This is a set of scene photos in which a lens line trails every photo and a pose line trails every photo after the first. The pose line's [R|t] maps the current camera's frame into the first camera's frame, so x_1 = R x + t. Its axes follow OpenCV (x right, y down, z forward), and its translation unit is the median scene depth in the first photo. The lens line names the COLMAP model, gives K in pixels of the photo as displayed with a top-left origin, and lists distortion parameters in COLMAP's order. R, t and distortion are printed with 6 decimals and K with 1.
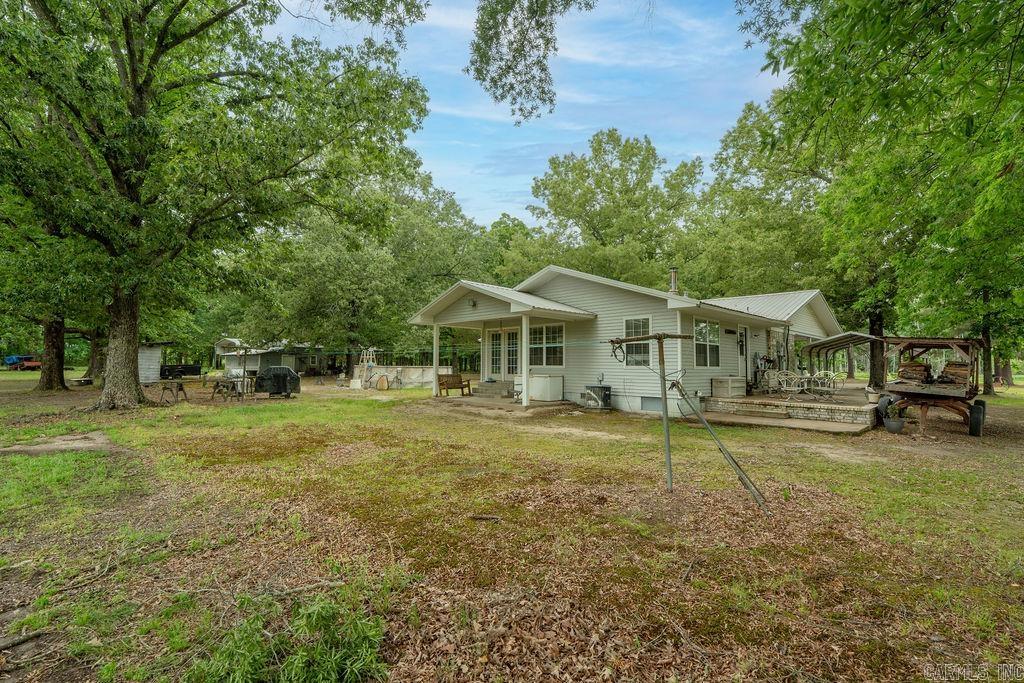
lens RADIAL K [[459.2, 0, 513.2], [0, 459.2, 345.0], [0, 0, 1]] dist [-0.005227, 0.001114]
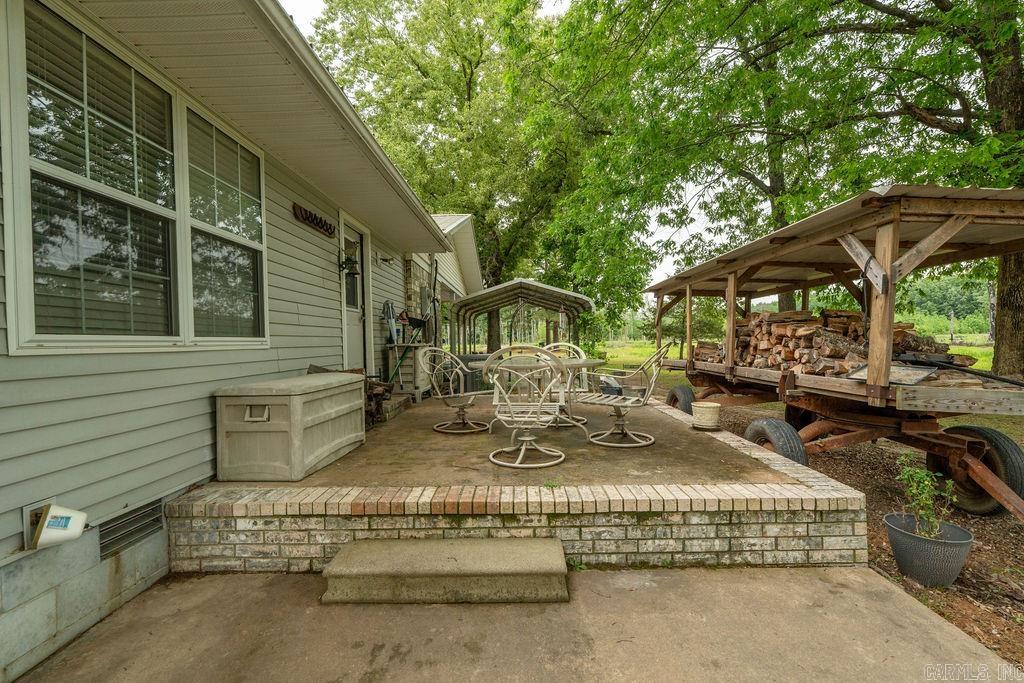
lens RADIAL K [[459.2, 0, 515.1], [0, 459.2, 344.2], [0, 0, 1]] dist [-0.005227, 0.001114]
pose [[0.699671, -0.029817, 0.713843, 0.332210], [-0.007125, 0.998788, 0.048704, 0.034179], [-0.714430, -0.039163, 0.698610, 0.659531]]
